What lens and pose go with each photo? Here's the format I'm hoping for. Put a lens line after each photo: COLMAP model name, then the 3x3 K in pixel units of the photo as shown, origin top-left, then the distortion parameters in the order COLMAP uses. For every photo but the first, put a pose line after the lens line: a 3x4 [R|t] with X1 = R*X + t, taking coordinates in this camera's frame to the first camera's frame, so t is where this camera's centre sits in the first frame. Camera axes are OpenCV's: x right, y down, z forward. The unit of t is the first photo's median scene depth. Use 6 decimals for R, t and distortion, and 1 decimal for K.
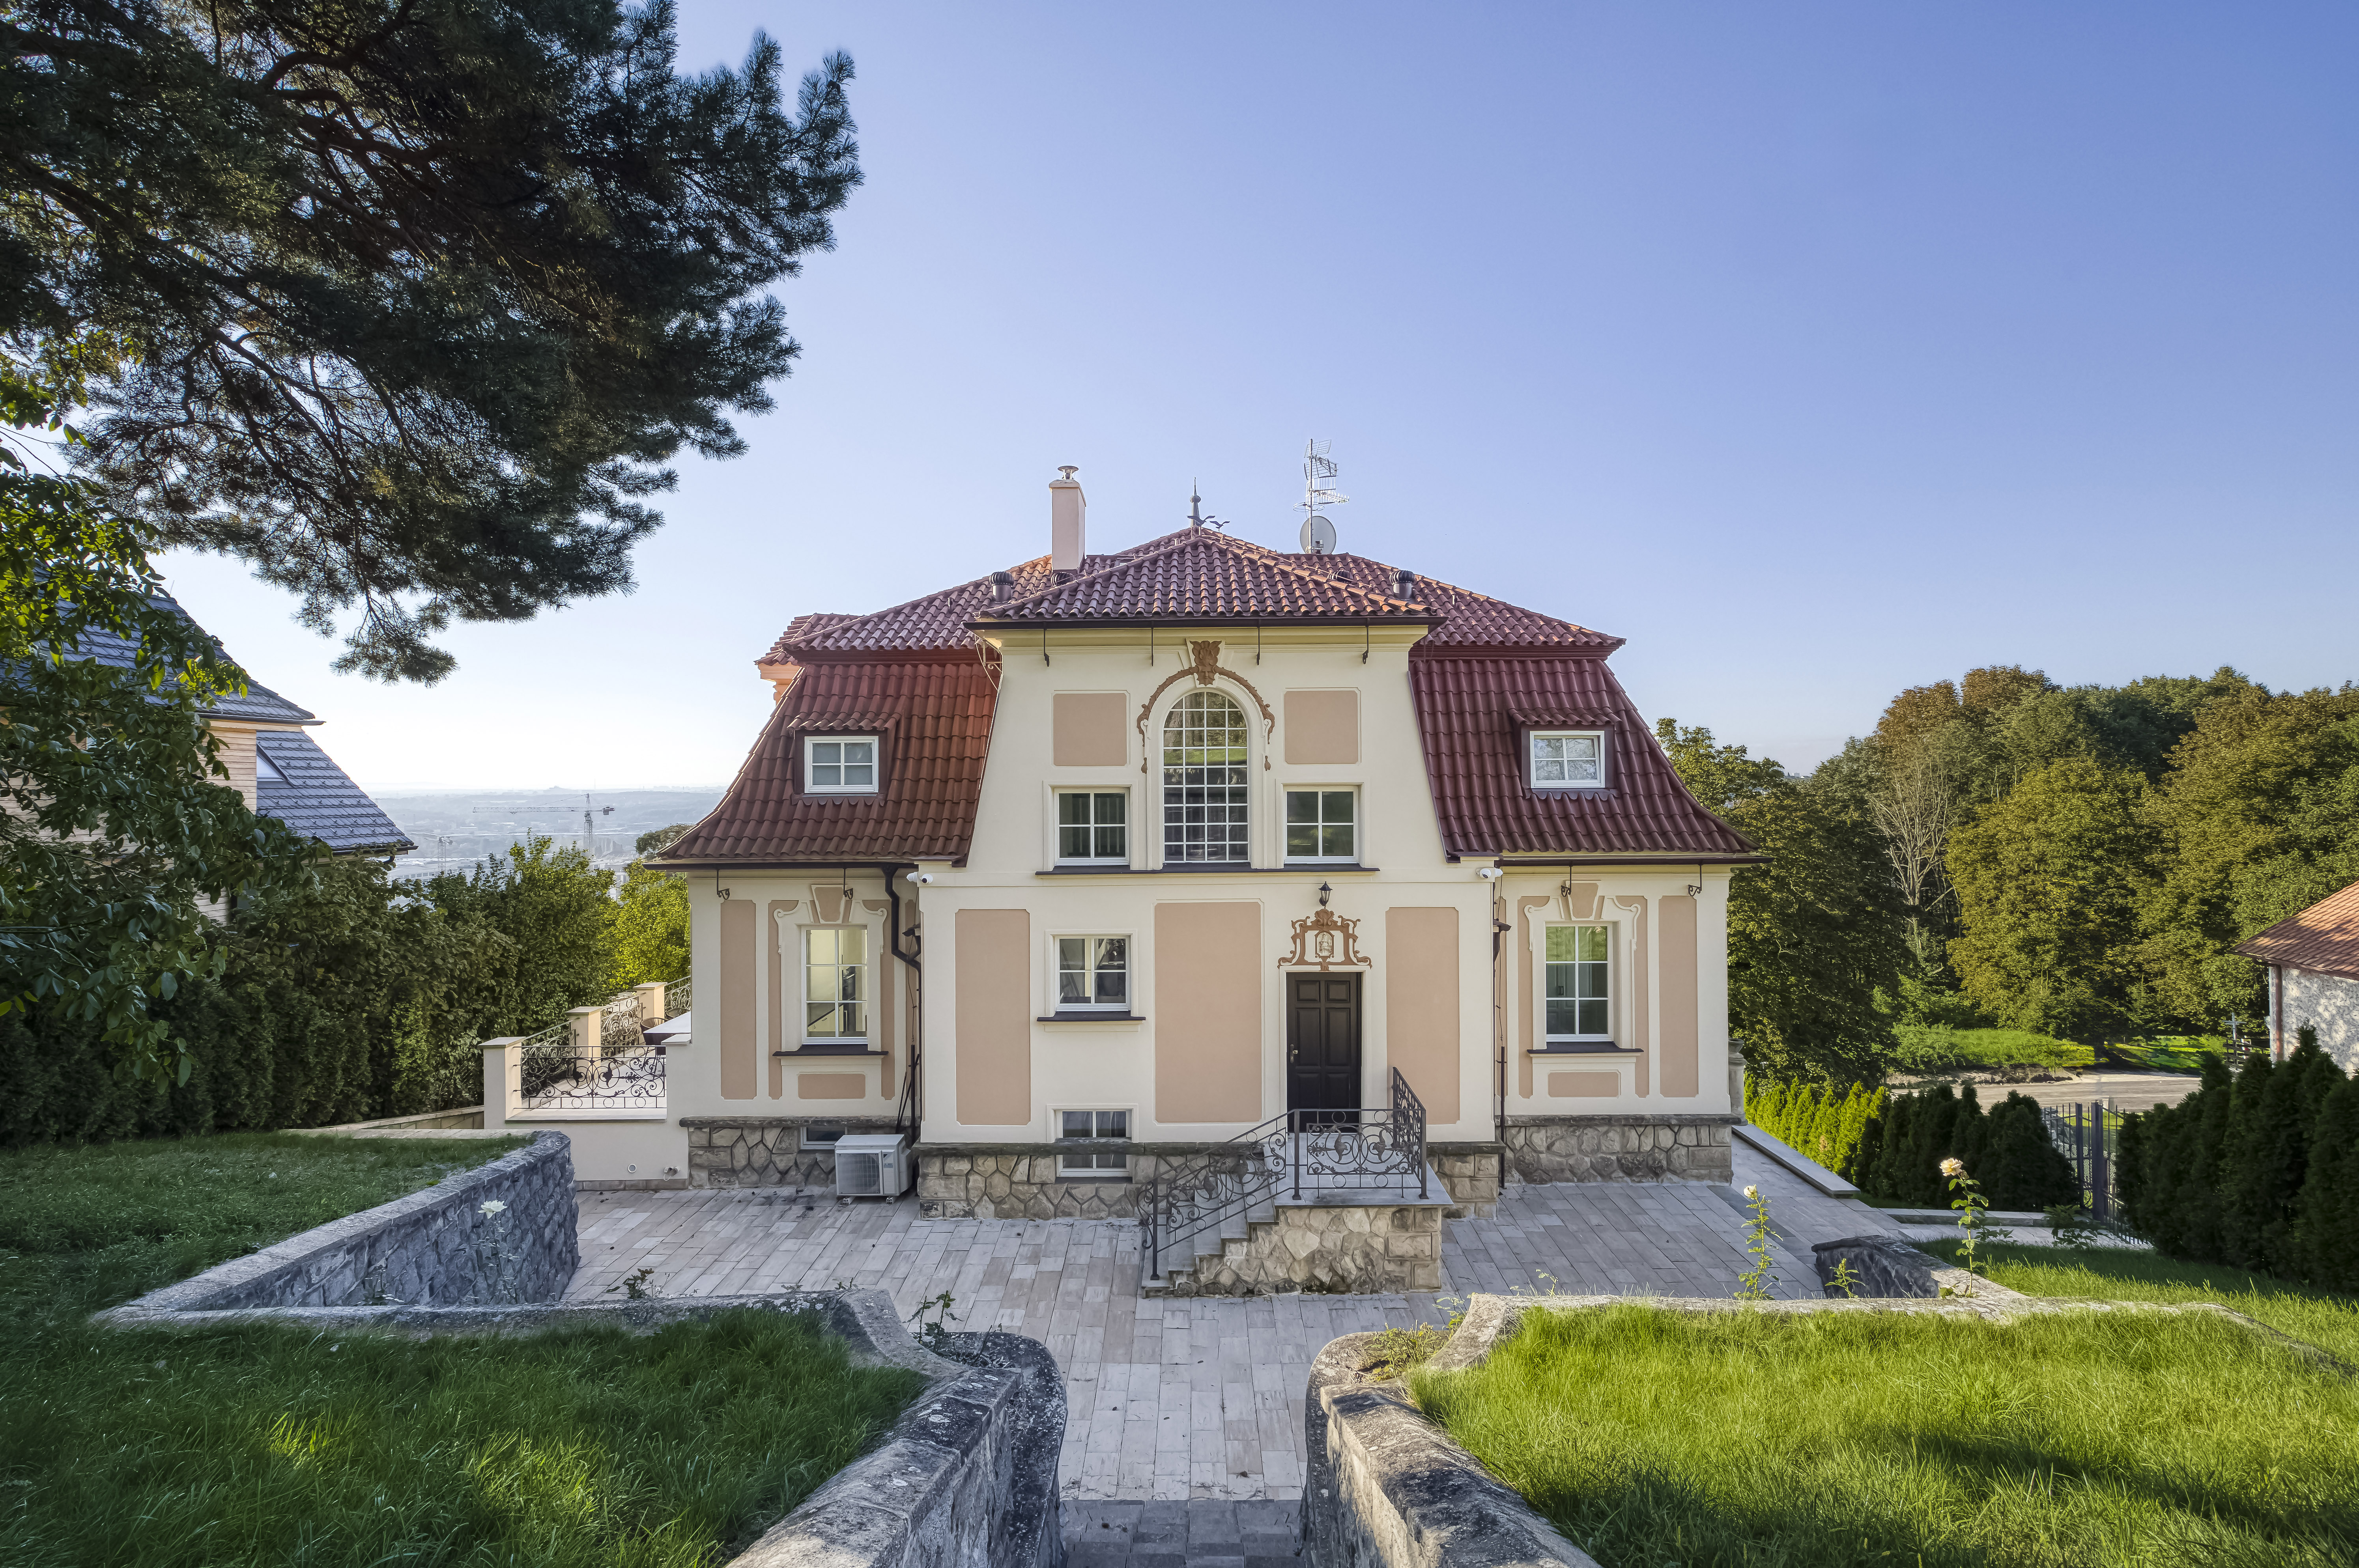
lens RADIAL K [[954.4, 0, 1179.5], [0, 954.4, 784.0], [0, 0, 1]] dist [-0.008623, 0.000141]
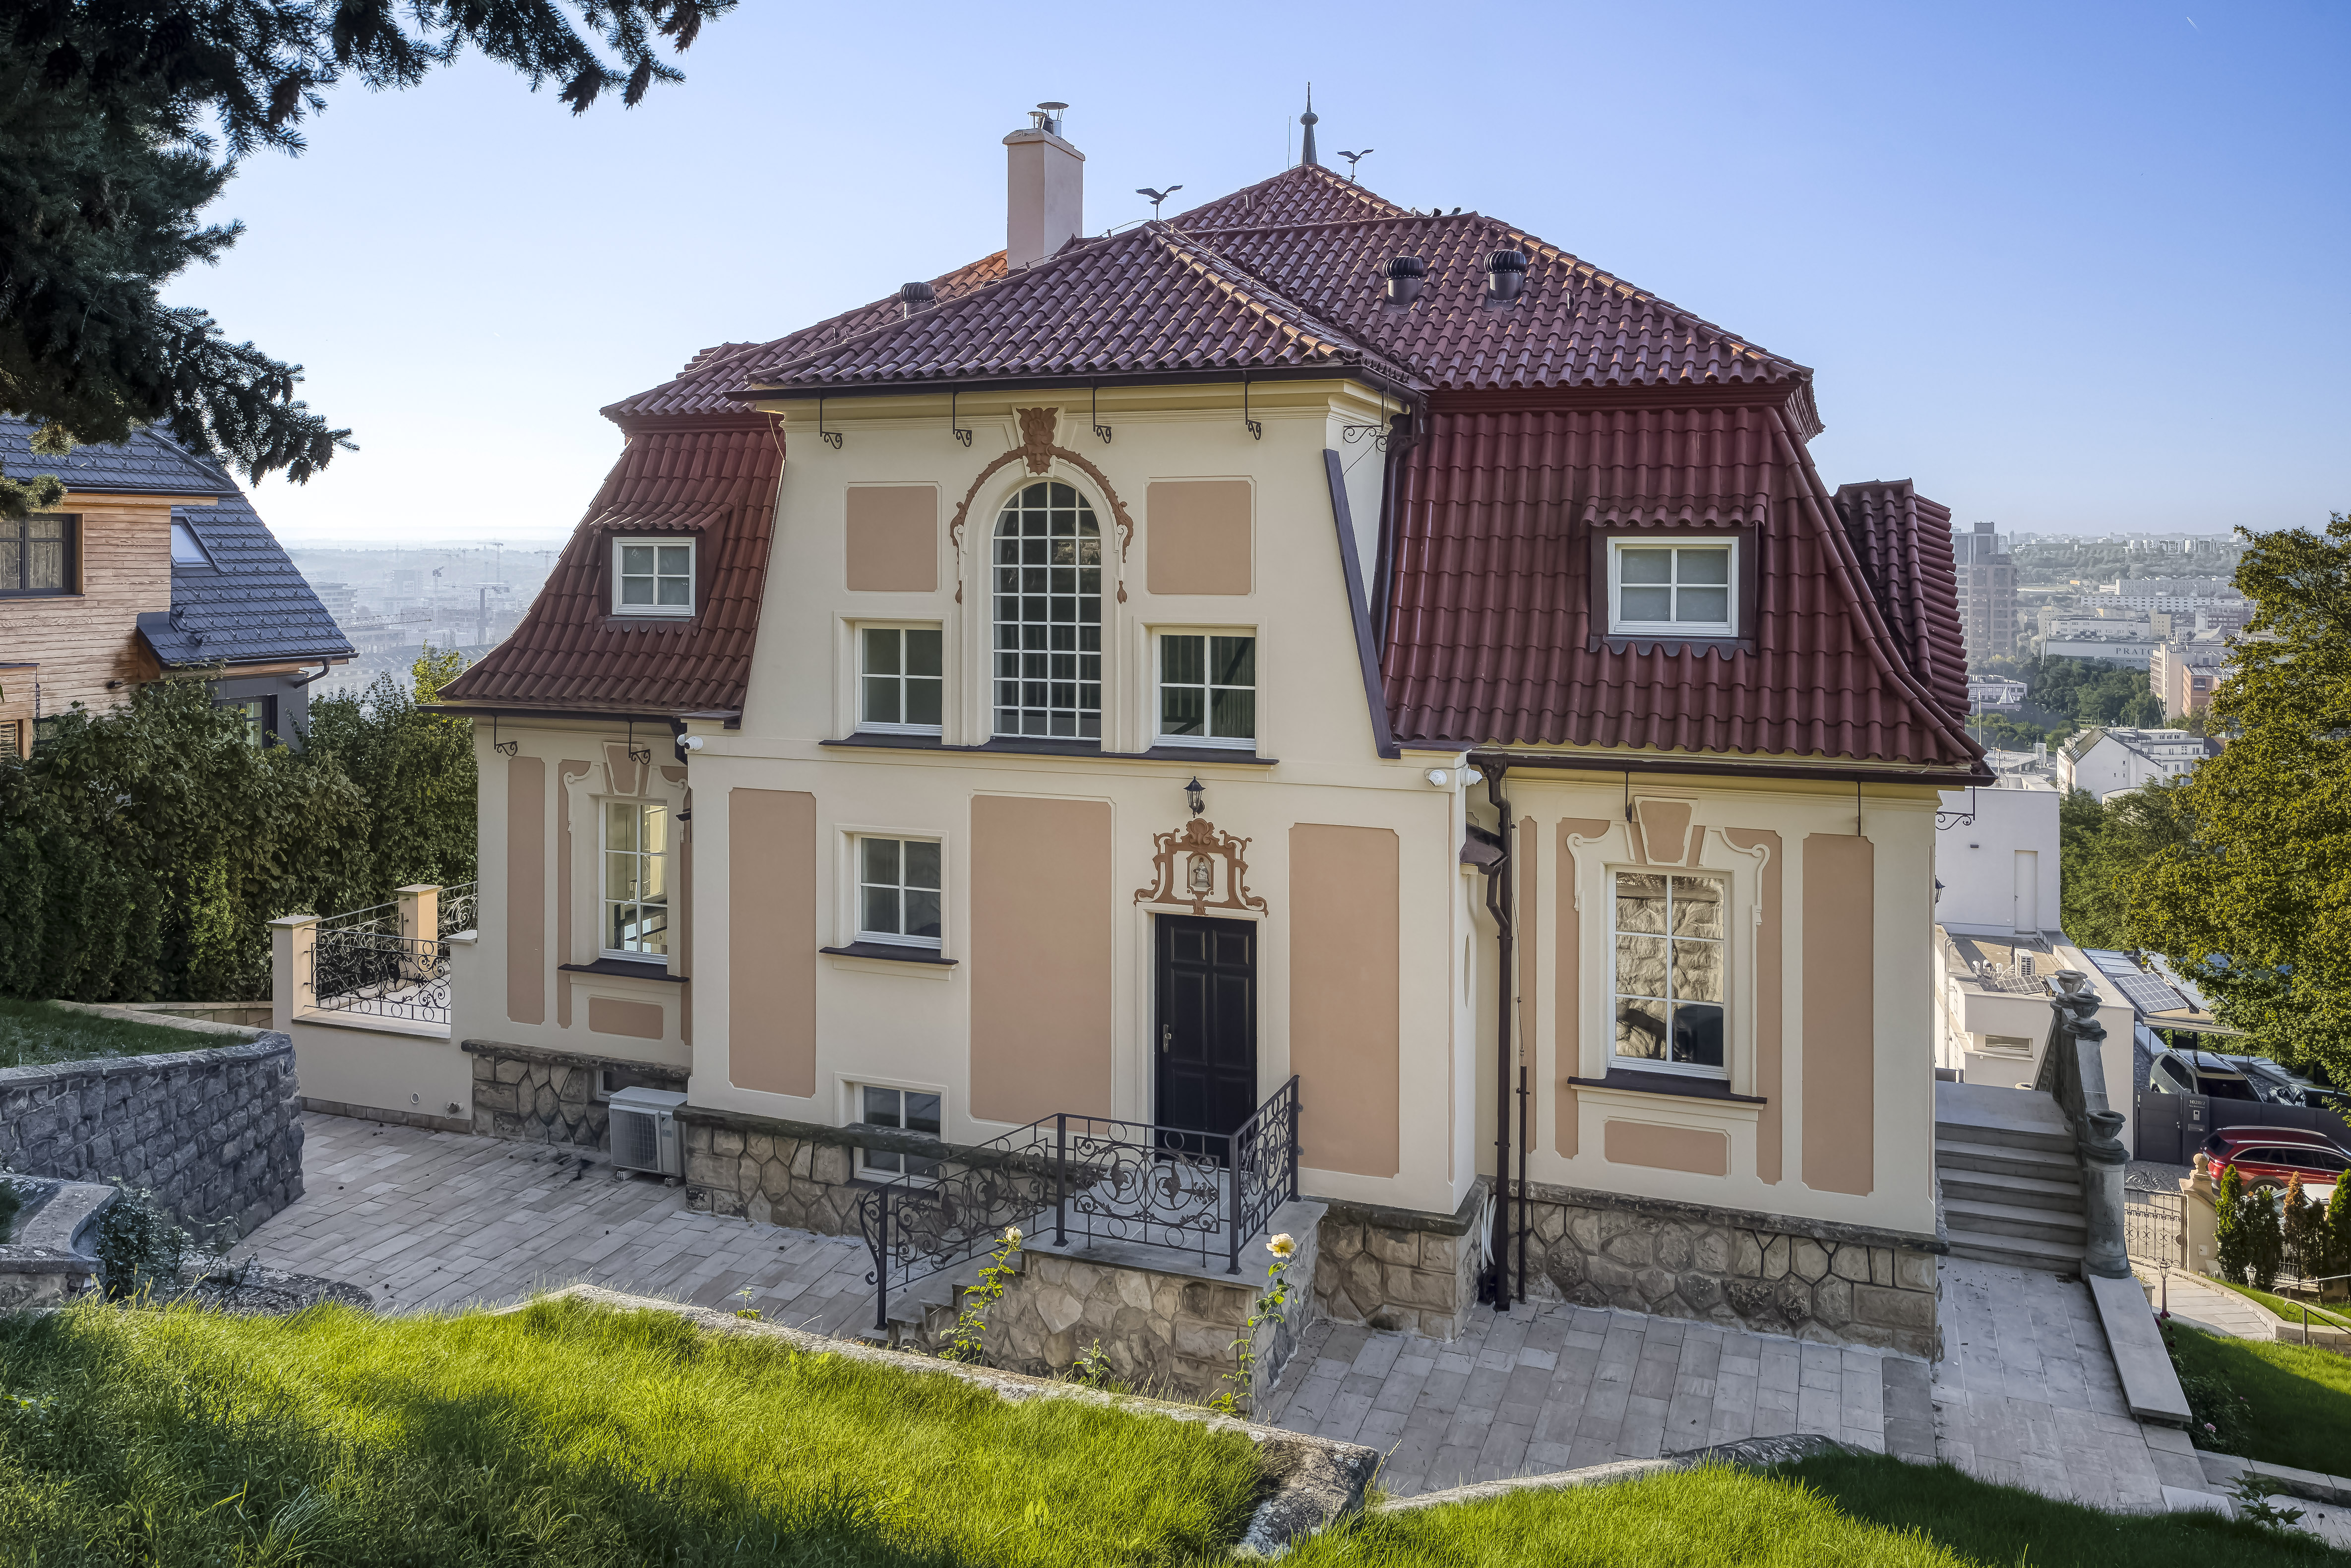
lens RADIAL K [[1792.1, 0, 1175.9], [0, 1792.1, 542.0], [0, 0, 1]] dist [-0.003416, -0.002150]
pose [[0.930654, 0.006286, -0.365846, 0.564786], [-0.004012, 0.999968, 0.006975, -0.063474], [0.365878, -0.005024, 0.930649, -0.131738]]
